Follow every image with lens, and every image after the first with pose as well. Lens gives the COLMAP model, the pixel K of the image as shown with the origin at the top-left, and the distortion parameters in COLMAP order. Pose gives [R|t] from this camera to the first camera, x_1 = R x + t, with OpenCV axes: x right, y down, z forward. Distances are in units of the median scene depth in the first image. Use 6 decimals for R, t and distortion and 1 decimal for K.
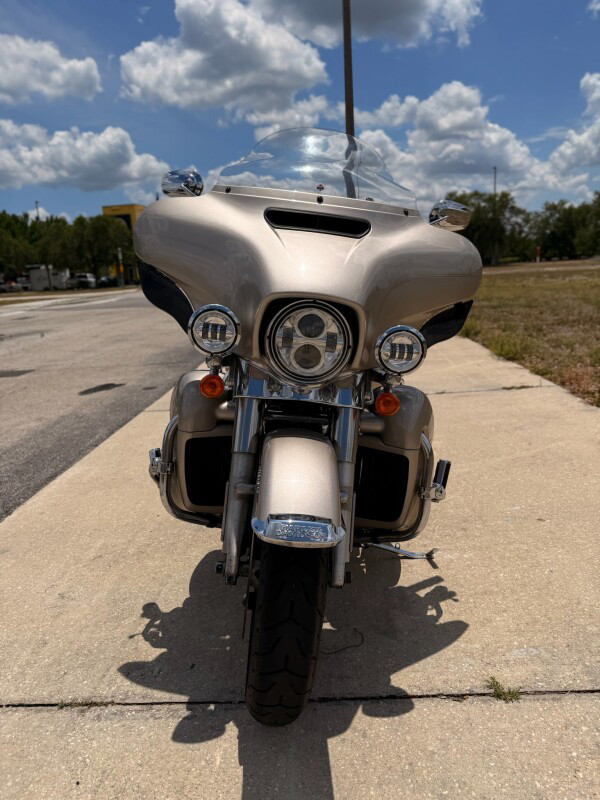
lens RADIAL K [[574.3, 0, 301.1], [0, 574.3, 395.1], [0, 0, 1]] dist [-0.003721, 0.004843]
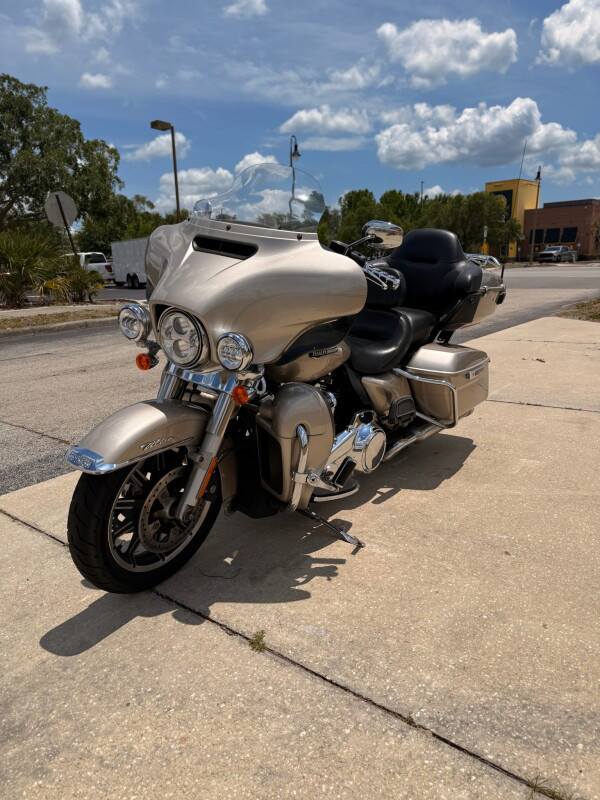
lens RADIAL K [[560.2, 0, 303.7], [0, 560.2, 403.8], [0, 0, 1]] dist [0.035534, -0.038109]
pose [[0.810064, 0.174746, -0.559697, 0.869783], [-0.142269, 0.984610, 0.101500, -0.099639], [0.568820, -0.002594, 0.822458, 0.065124]]
